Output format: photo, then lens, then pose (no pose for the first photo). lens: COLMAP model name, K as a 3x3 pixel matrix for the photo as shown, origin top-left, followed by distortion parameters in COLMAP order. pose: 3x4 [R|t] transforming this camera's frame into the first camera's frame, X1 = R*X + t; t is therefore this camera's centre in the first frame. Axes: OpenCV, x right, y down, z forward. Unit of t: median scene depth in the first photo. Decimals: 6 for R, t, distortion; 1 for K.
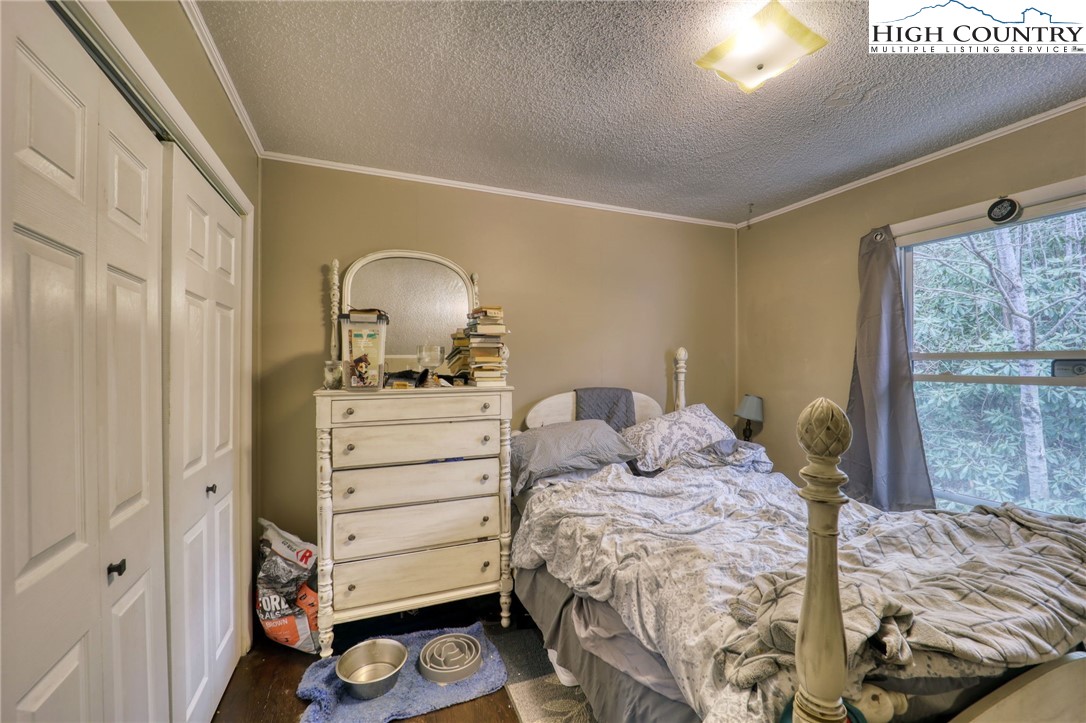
lens RADIAL K [[438.0, 0, 542.6], [0, 438.0, 362.7], [0, 0, 1]] dist [-0.012567, -0.001412]
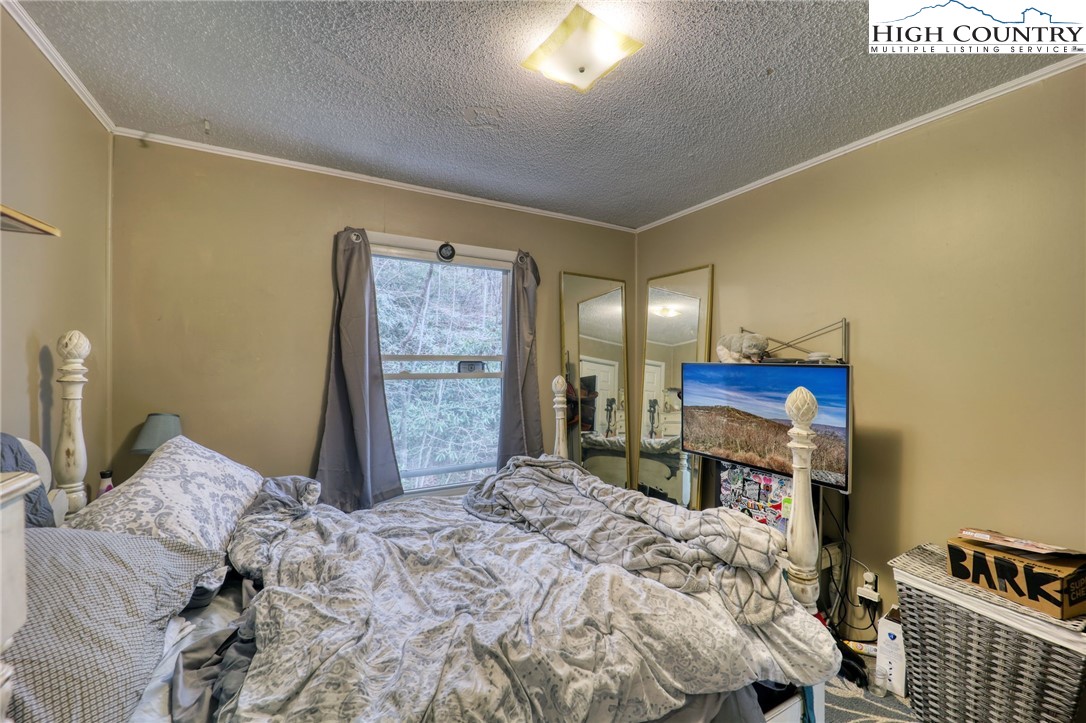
lens RADIAL K [[438.0, 0, 541.0], [0, 438.0, 363.8], [0, 0, 1]] dist [-0.012567, -0.001412]
pose [[-0.134256, 0.000073, 0.990947, -0.282444], [-0.001257, 0.999999, -0.000244, 0.001685], [-0.990946, -0.001278, -0.134256, 0.711299]]
